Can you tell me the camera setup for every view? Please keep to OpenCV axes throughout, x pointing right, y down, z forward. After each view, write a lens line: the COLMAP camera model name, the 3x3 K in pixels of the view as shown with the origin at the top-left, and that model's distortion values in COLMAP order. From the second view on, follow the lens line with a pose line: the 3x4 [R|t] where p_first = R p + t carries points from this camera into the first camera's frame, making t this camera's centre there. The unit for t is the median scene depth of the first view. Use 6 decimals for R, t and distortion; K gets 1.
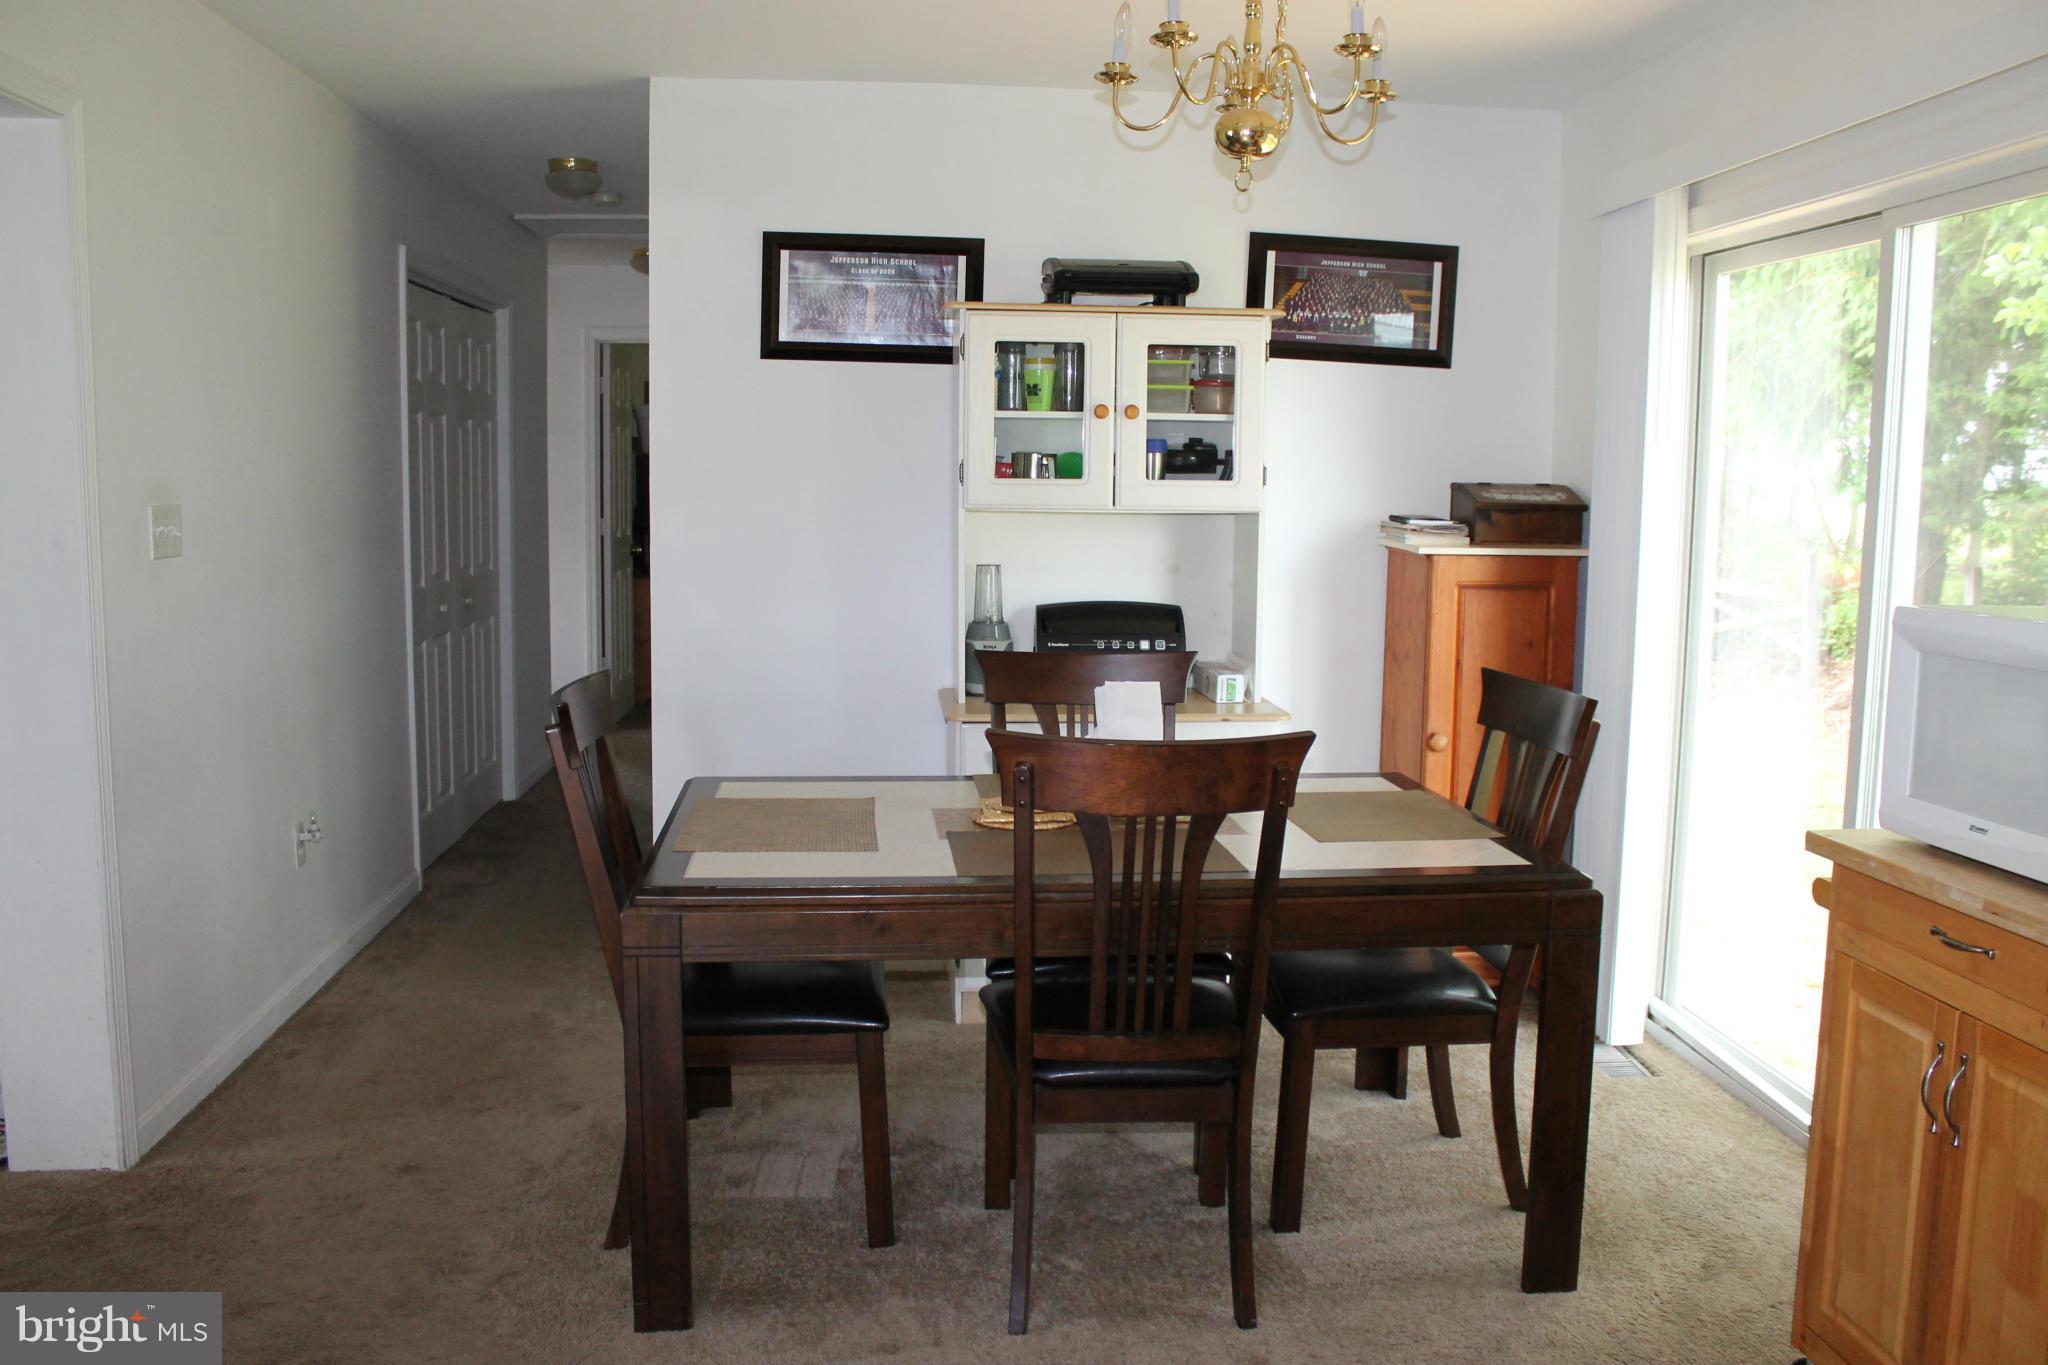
lens RADIAL K [[1709.8, 0, 1018.0], [0, 1709.8, 676.4], [0, 0, 1]] dist [-0.156800, 0.110407]
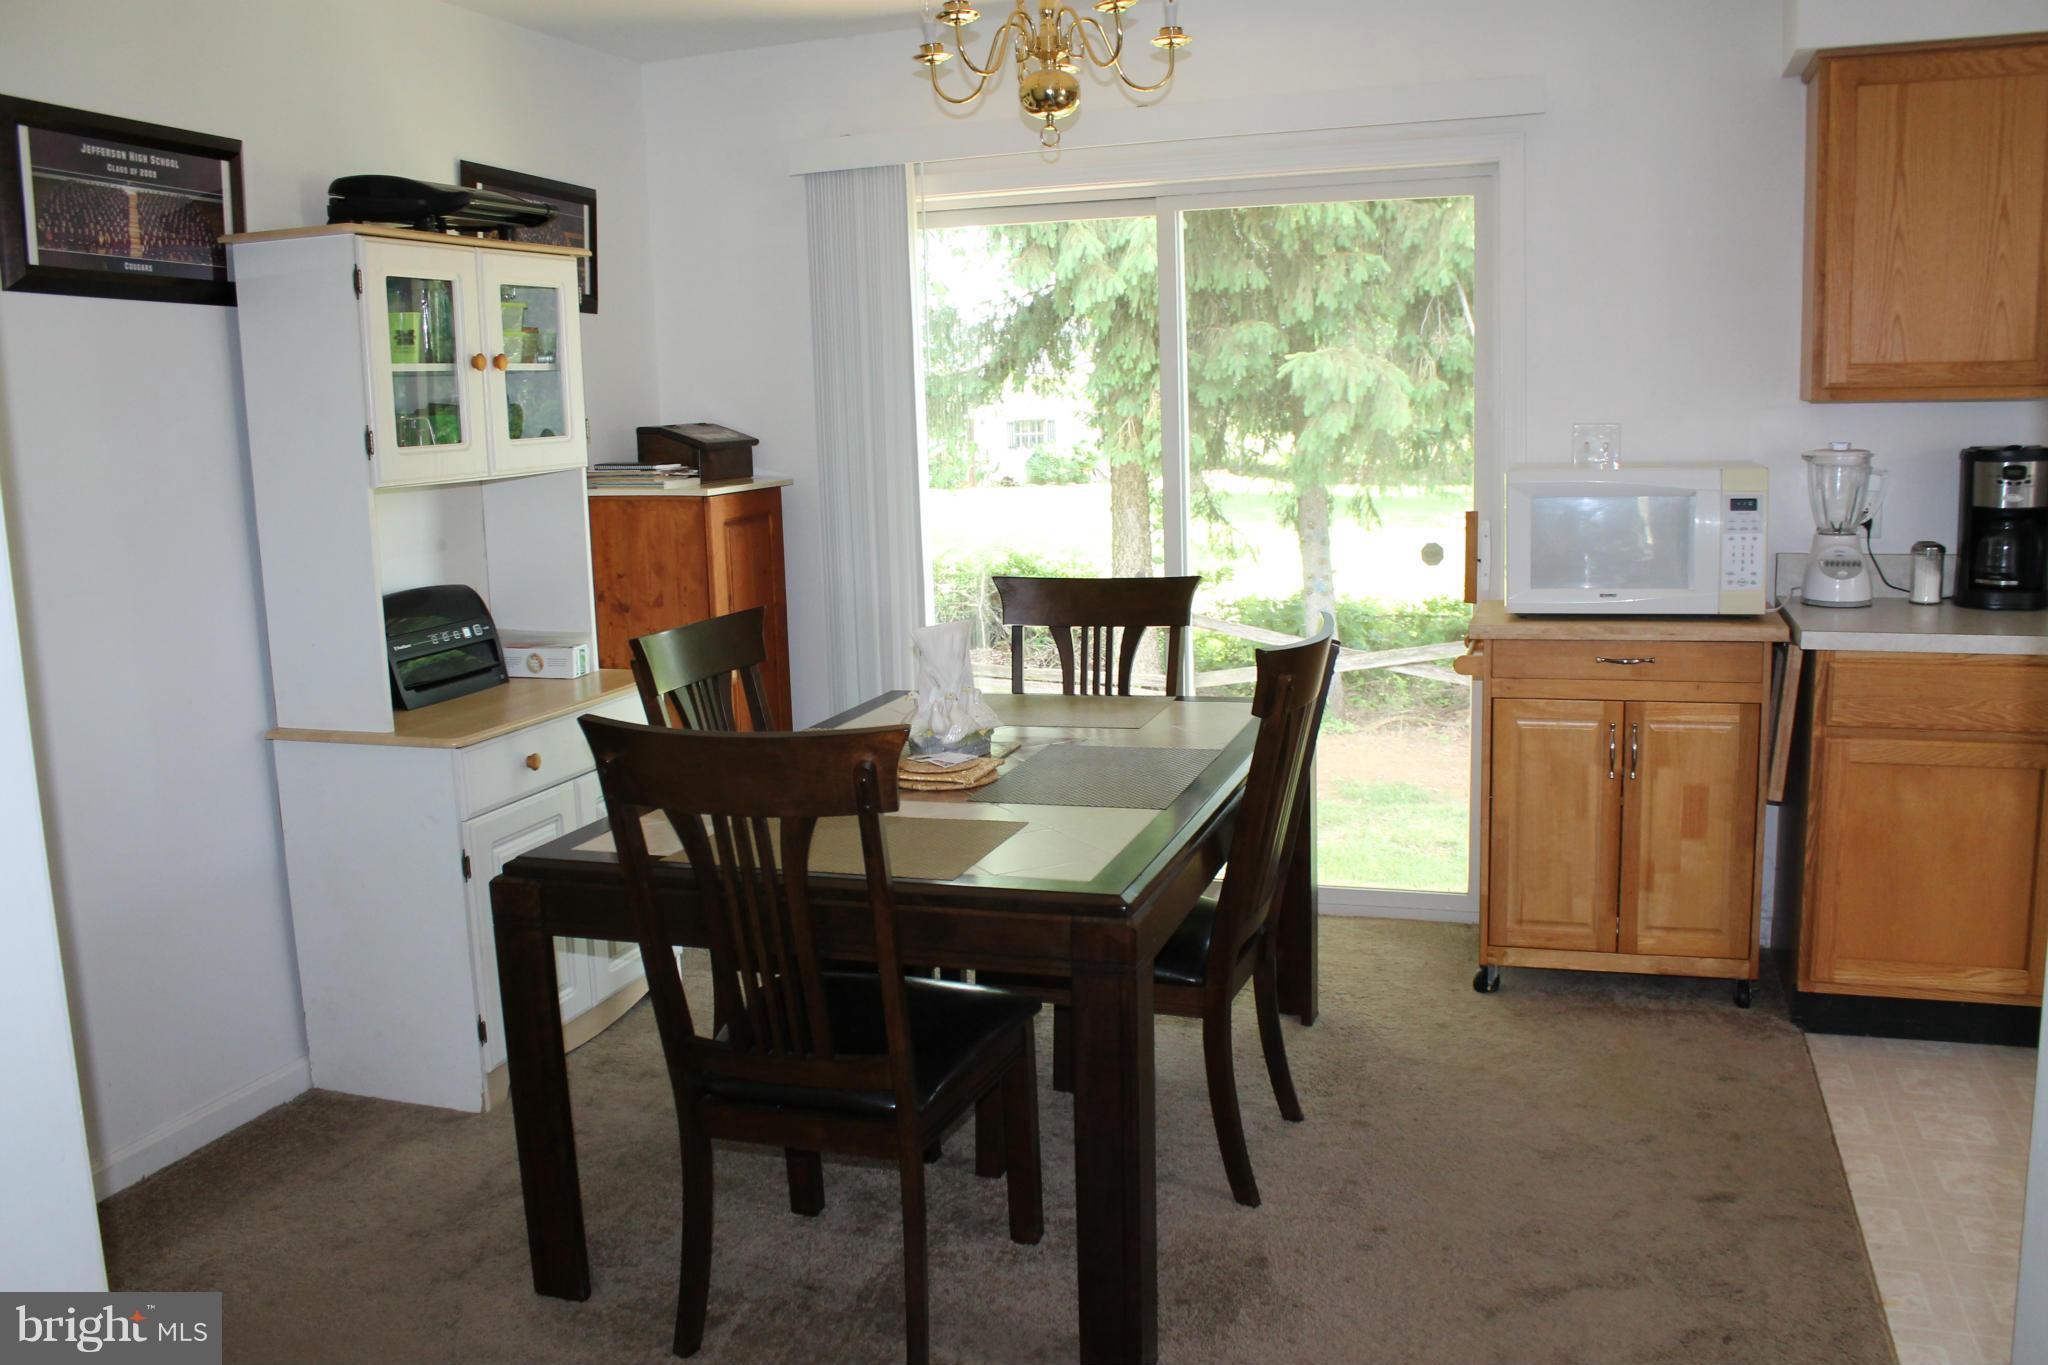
lens RADIAL K [[1709.8, 0, 1022.2], [0, 1709.8, 699.7], [0, 0, 1]] dist [-0.156800, 0.110407]
pose [[0.409414, -0.182963, 0.893814, -0.617315], [0.148894, 0.979950, 0.132394, -0.059814], [-0.900117, 0.078880, 0.428448, 0.406558]]
